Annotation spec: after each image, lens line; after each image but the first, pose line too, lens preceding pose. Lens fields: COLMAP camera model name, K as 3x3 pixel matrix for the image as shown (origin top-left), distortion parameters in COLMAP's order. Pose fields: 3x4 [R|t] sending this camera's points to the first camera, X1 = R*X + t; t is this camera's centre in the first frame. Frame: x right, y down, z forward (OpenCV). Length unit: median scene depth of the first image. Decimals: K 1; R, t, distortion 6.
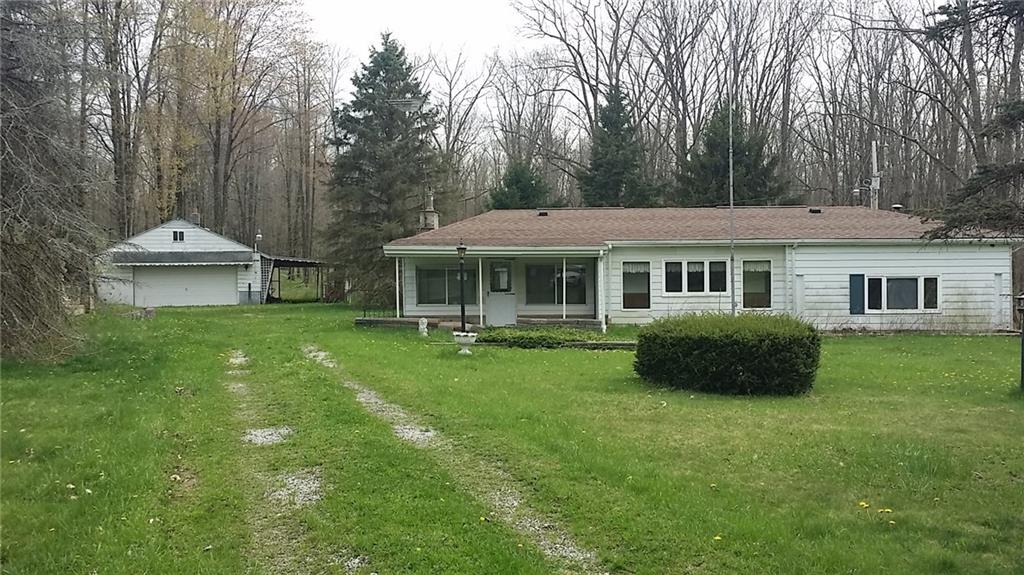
lens RADIAL K [[958.5, 0, 512.0], [0, 958.5, 287.5], [0, 0, 1]] dist [0.105045, -0.277850]
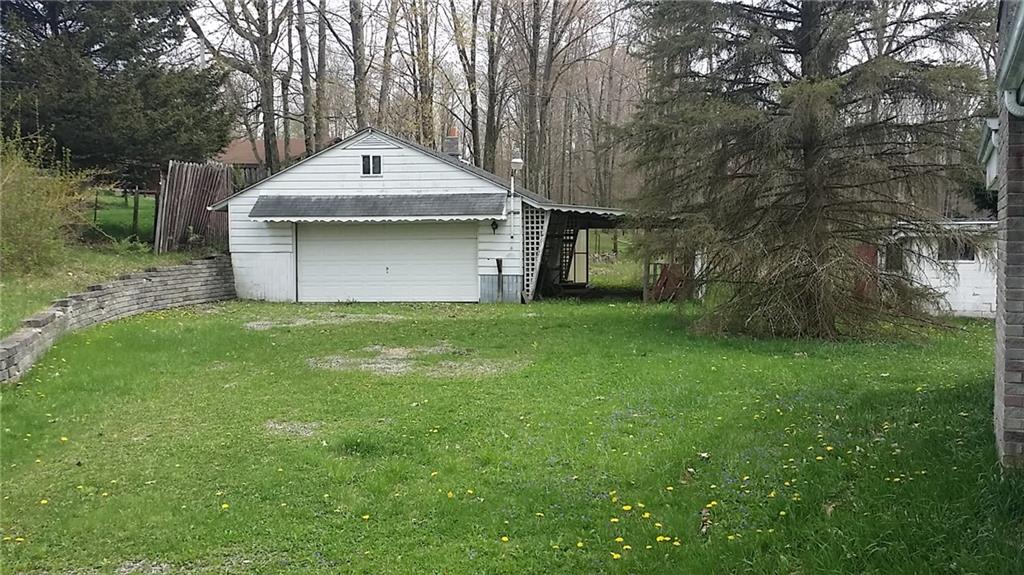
lens RADIAL K [[958.5, 0, 512.0], [0, 958.5, 287.5], [0, 0, 1]] dist [0.105045, -0.277850]
pose [[0.924368, 0.025833, -0.380625, -0.079058], [-0.012451, 0.999216, 0.037579, -0.008151], [0.381298, -0.029997, 0.923965, 0.550872]]
